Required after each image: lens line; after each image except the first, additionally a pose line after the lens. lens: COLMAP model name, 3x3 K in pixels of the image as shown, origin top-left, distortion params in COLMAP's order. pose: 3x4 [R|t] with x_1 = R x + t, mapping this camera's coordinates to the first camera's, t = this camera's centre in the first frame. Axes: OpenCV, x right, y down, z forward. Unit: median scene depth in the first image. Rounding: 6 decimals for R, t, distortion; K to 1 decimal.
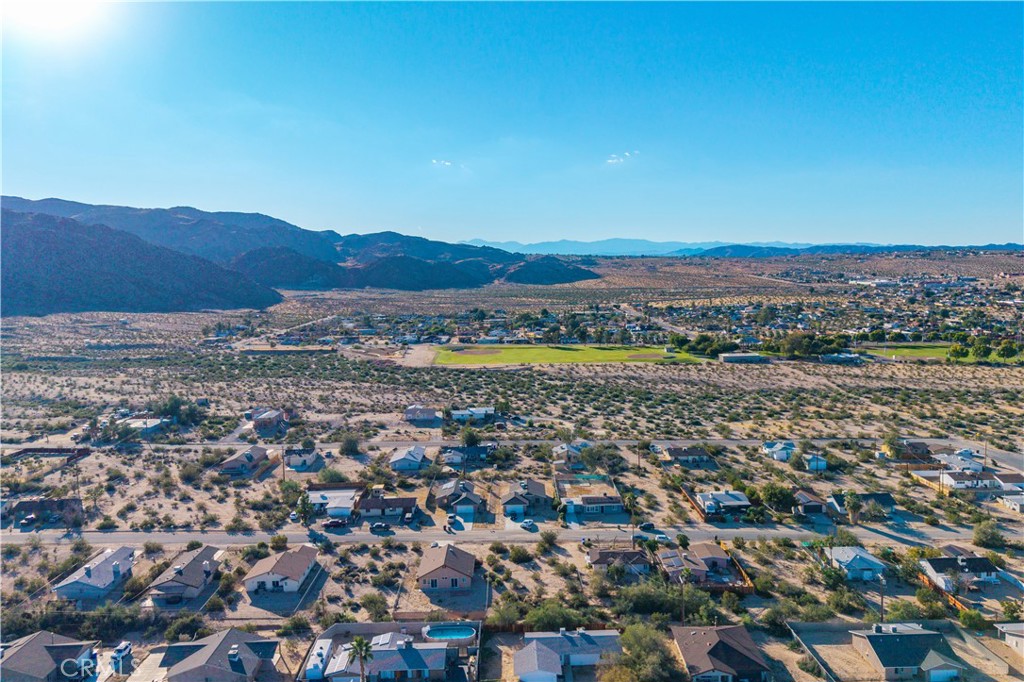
lens RADIAL K [[804.5, 0, 512.0], [0, 804.5, 341.0], [0, 0, 1]] dist [0.008657, 0.004727]
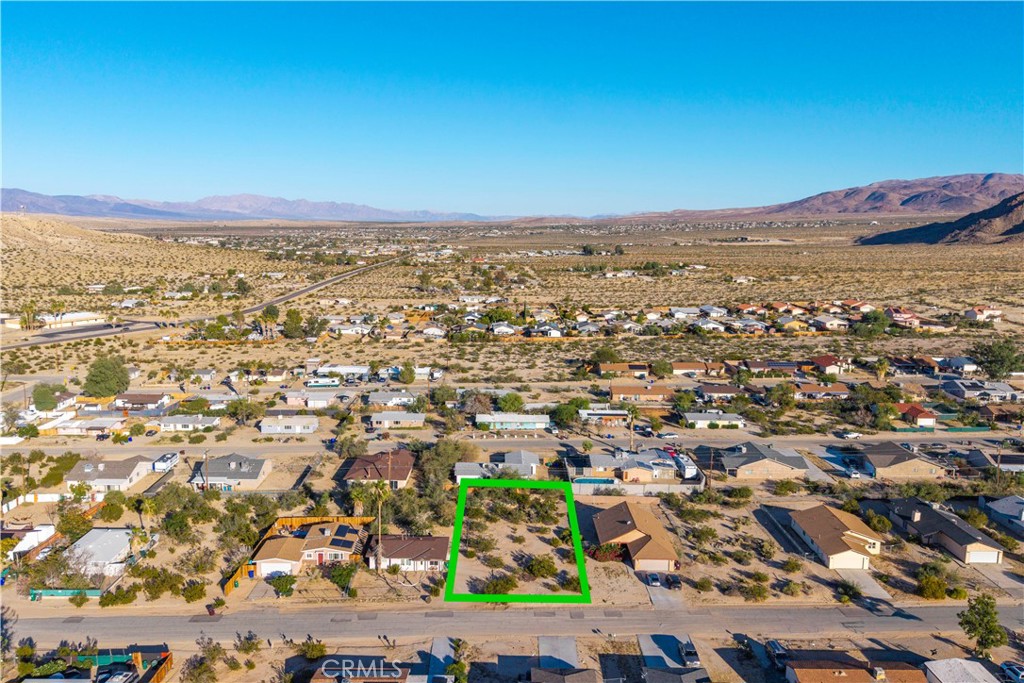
lens RADIAL K [[804.5, 0, 512.0], [0, 804.5, 341.5], [0, 0, 1]] dist [0.008657, 0.004727]
pose [[-0.999813, 0.011487, -0.015565, 0.037965], [0.007069, 0.965909, 0.258785, -0.089688], [0.018007, 0.258627, -0.965809, 1.436355]]
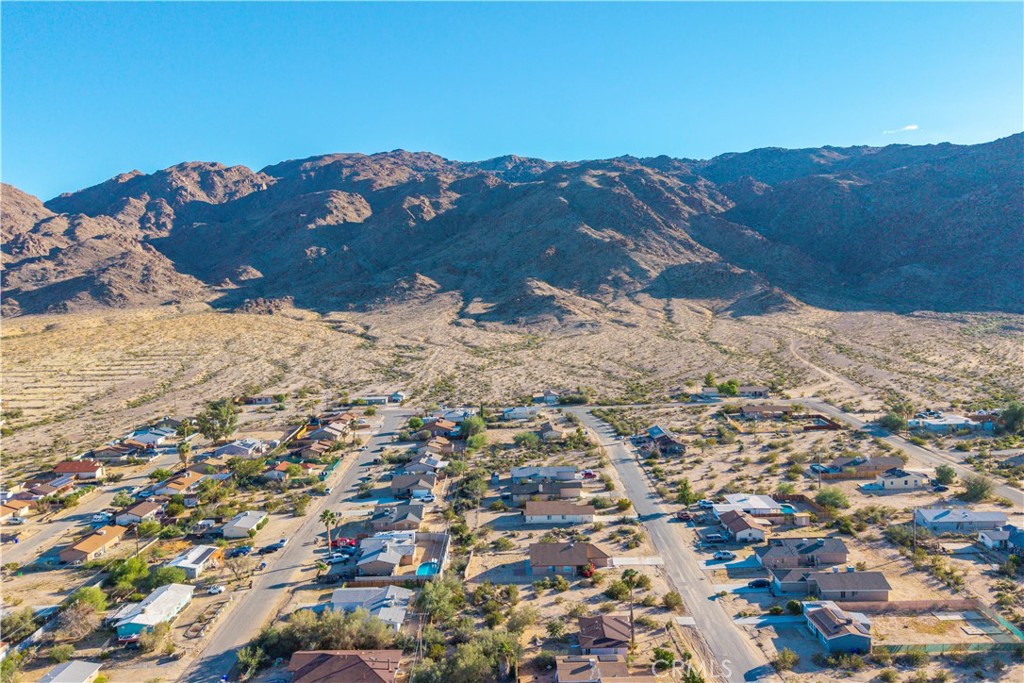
lens RADIAL K [[804.5, 0, 512.0], [0, 804.5, 341.5], [0, 0, 1]] dist [0.008657, 0.004727]
pose [[0.003223, 0.090949, -0.995850, 0.749654], [-0.074792, 0.993088, 0.090455, -0.060824], [0.997194, 0.074190, 0.010003, 0.760706]]
